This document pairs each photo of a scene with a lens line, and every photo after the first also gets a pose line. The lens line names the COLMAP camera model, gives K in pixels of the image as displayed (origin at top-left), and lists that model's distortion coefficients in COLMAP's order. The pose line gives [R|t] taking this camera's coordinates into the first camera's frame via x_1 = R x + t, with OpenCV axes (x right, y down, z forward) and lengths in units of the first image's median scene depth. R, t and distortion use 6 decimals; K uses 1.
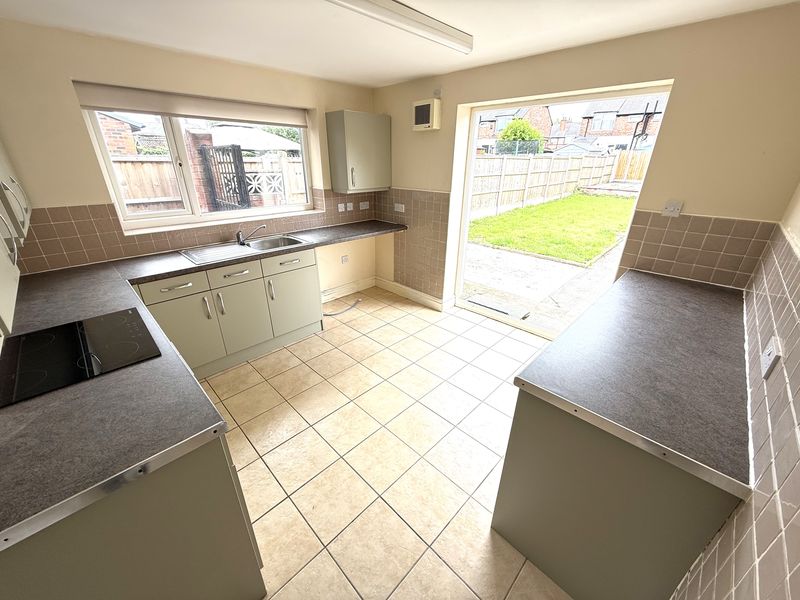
lens RADIAL K [[319.2, 0, 397.5], [0, 319.2, 299.8], [0, 0, 1]] dist [0.000234, -0.000050]
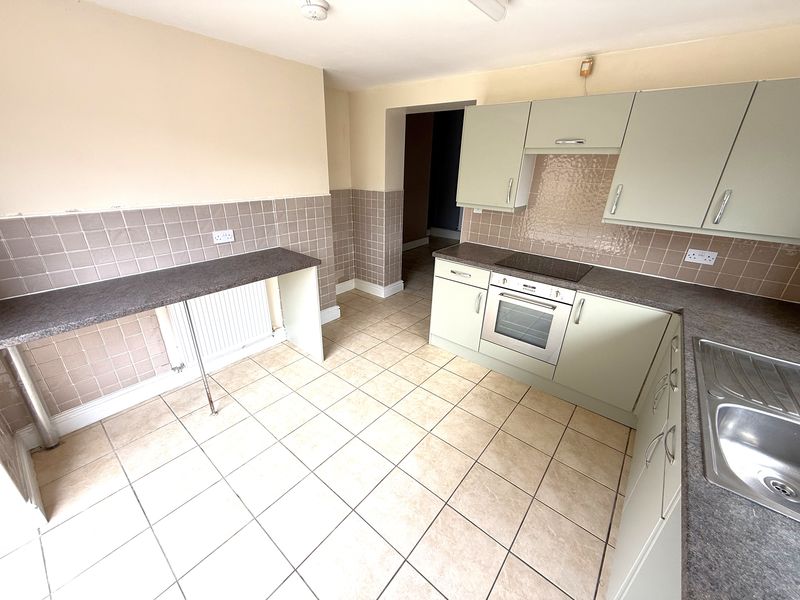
lens RADIAL K [[319.2, 0, 397.5], [0, 319.2, 299.8], [0, 0, 1]] dist [0.000234, -0.000050]
pose [[-0.995633, 0.003829, -0.093276, 0.024042], [-0.065718, 0.680889, 0.729432, -0.506696], [0.066304, 0.732377, -0.677664, 1.151085]]
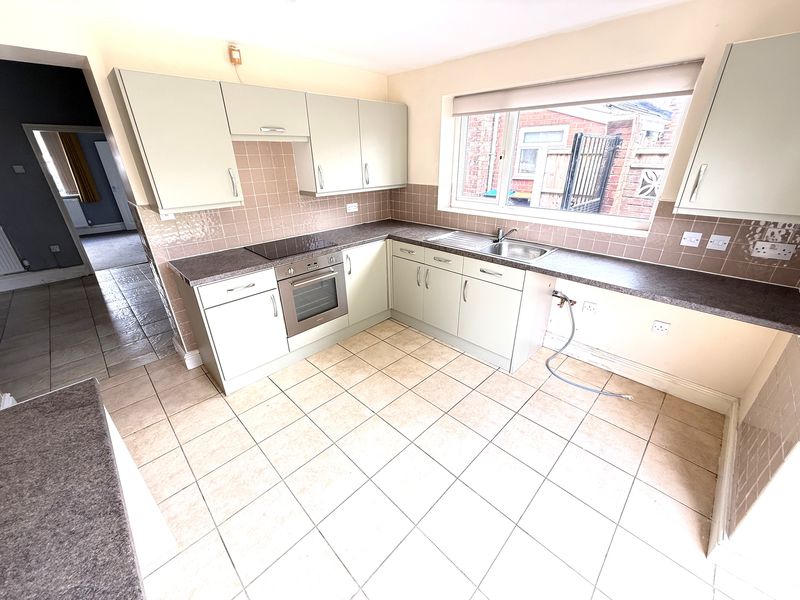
lens RADIAL K [[319.2, 0, 397.5], [0, 319.2, 299.8], [0, 0, 1]] dist [0.000234, -0.000050]
pose [[-0.008152, 0.408981, -0.912507, 0.492560], [-0.391826, 0.838259, 0.379203, -0.293375], [0.920003, 0.360635, 0.153416, 0.688778]]
